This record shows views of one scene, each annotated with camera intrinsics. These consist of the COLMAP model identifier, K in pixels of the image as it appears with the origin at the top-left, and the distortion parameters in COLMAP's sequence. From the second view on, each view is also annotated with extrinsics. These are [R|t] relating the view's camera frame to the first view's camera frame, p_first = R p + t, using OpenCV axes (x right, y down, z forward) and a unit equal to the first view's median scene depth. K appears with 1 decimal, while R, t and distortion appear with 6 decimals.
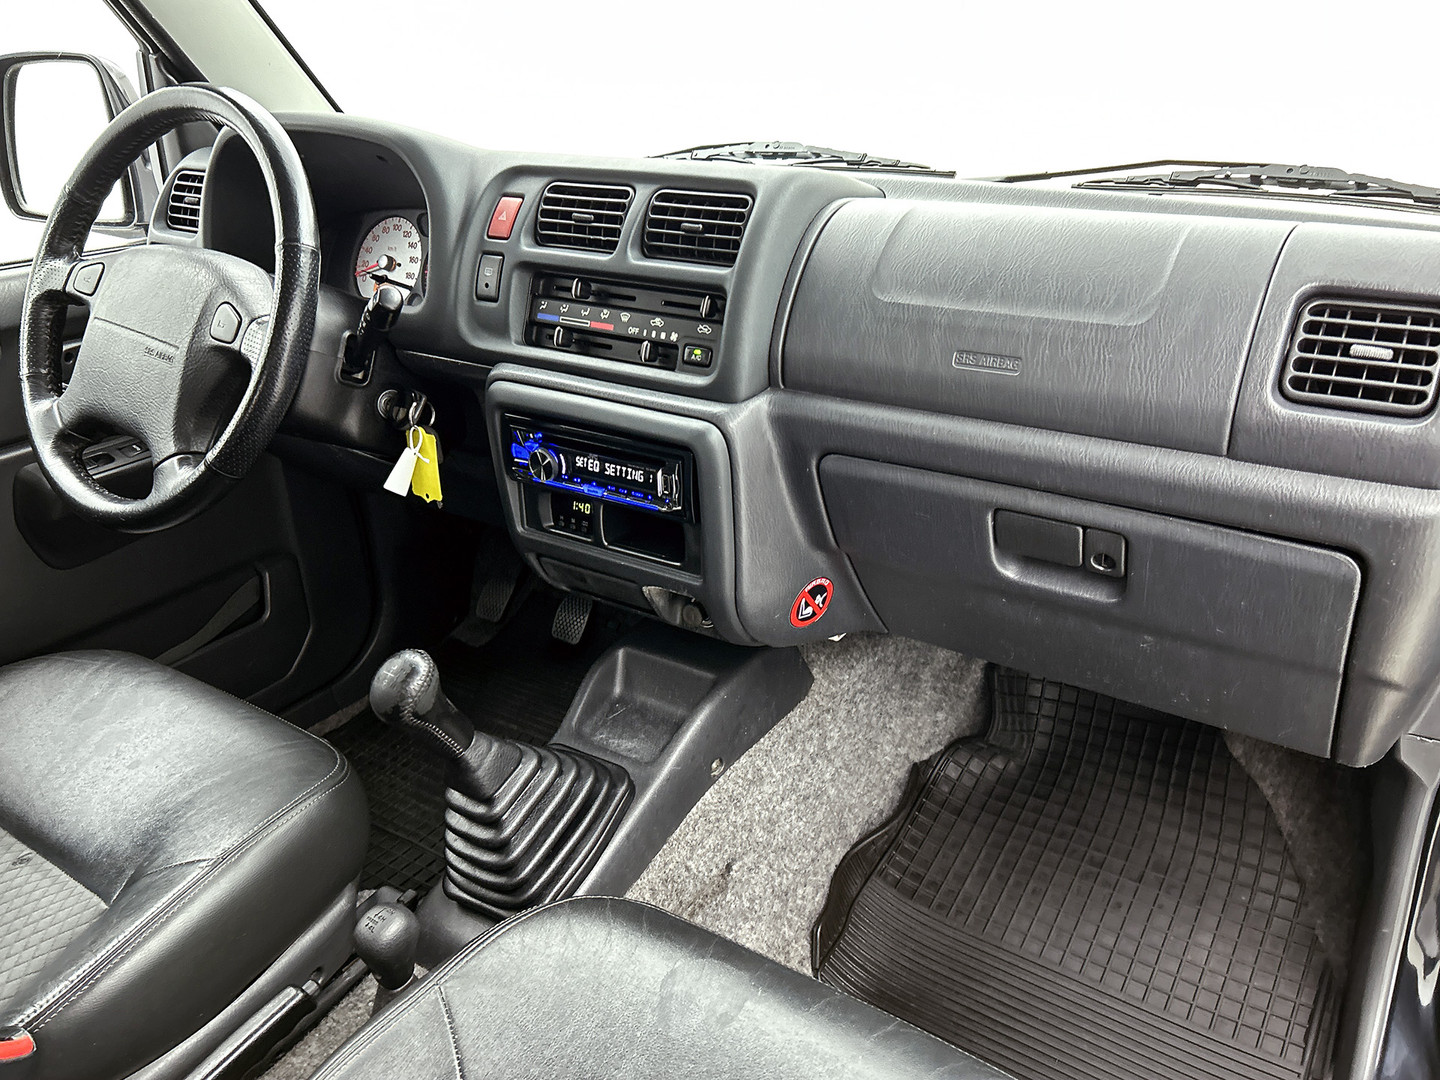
lens RADIAL K [[1091.1, 0, 717.6], [0, 1091.1, 548.7], [0, 0, 1]] dist [0.036548, -0.005266]
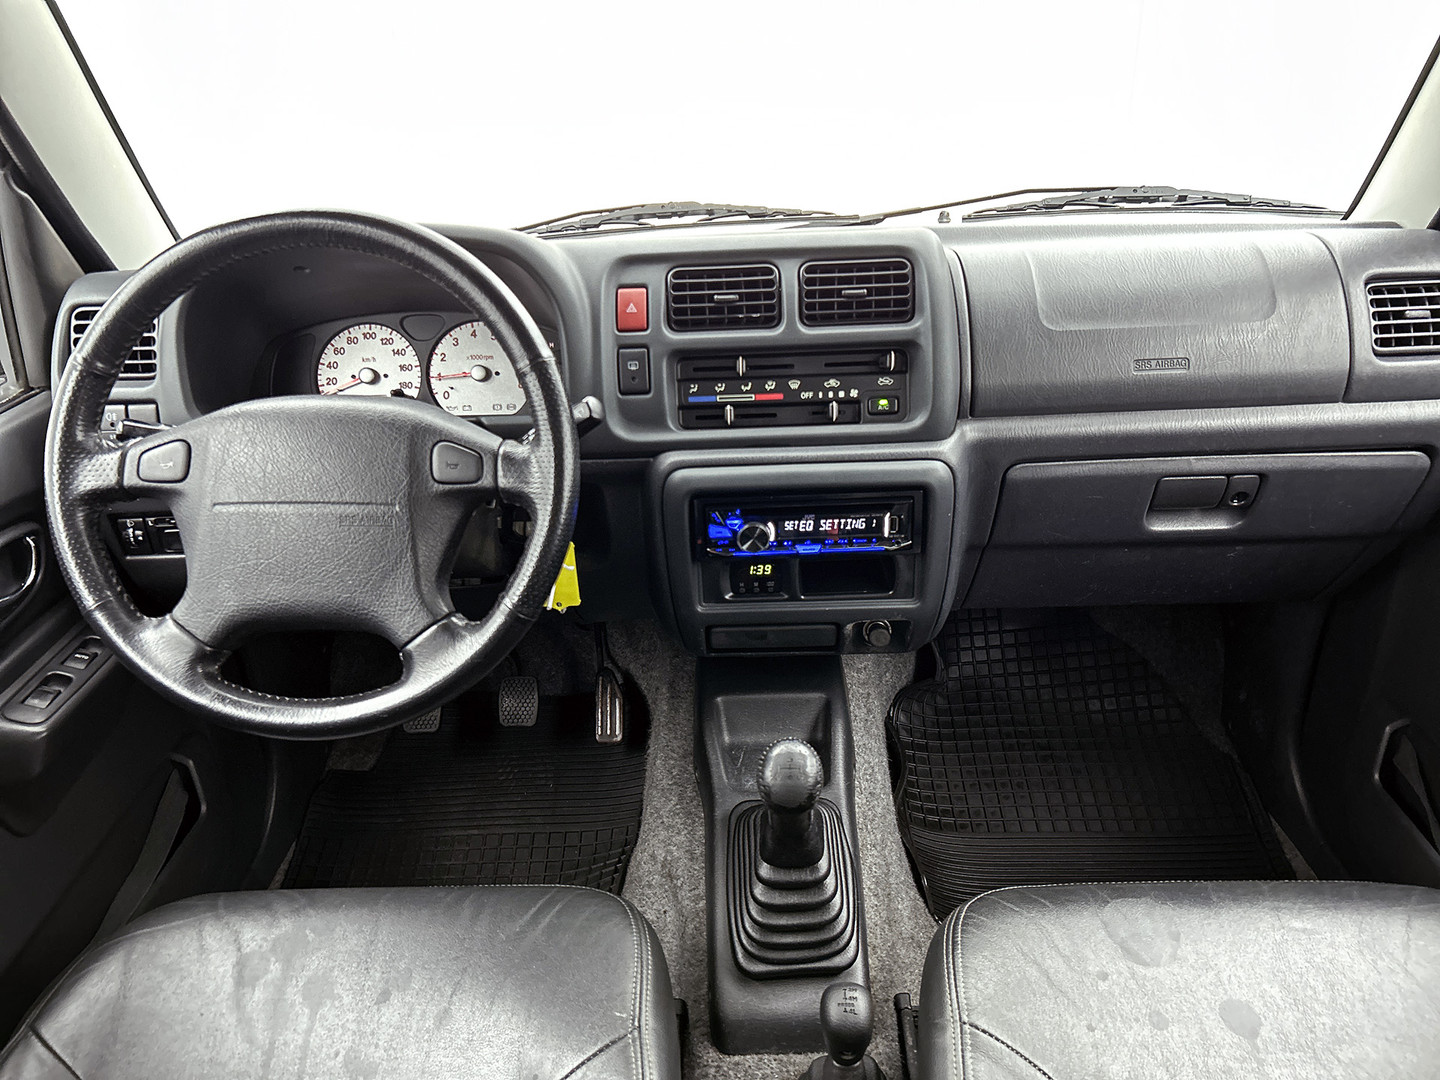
lens RADIAL K [[1047.5, 0, 720.0], [0, 1047.5, 540.0], [0, 0, 1]] dist [0.070306, -0.084420]
pose [[0.846179, -0.247029, 0.472185, -0.674428], [0.251602, 0.966287, 0.054640, -0.140680], [-0.469763, 0.072567, 0.879805, 0.145197]]
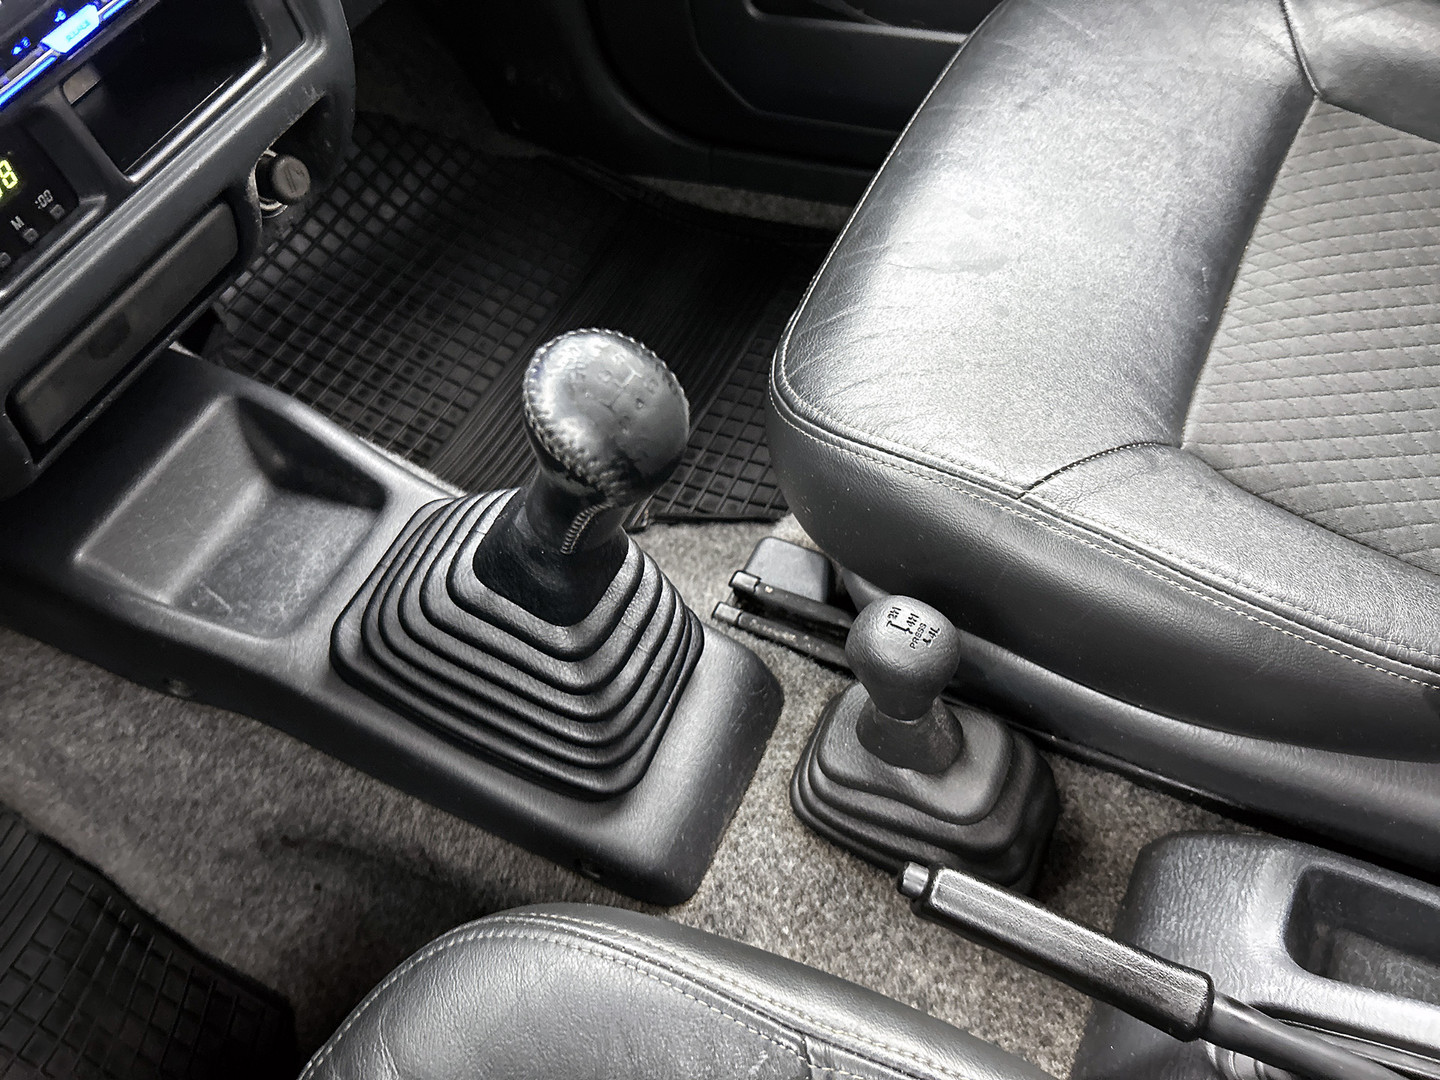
lens RADIAL K [[1047.5, 0, 720.0], [0, 1047.5, 540.0], [0, 0, 1]] dist [0.070306, -0.084420]
pose [[-0.098183, -0.792872, 0.601427, -0.525163], [0.571322, 0.449923, 0.686411, -0.101354], [-0.814832, 0.411002, 0.408811, 0.734057]]
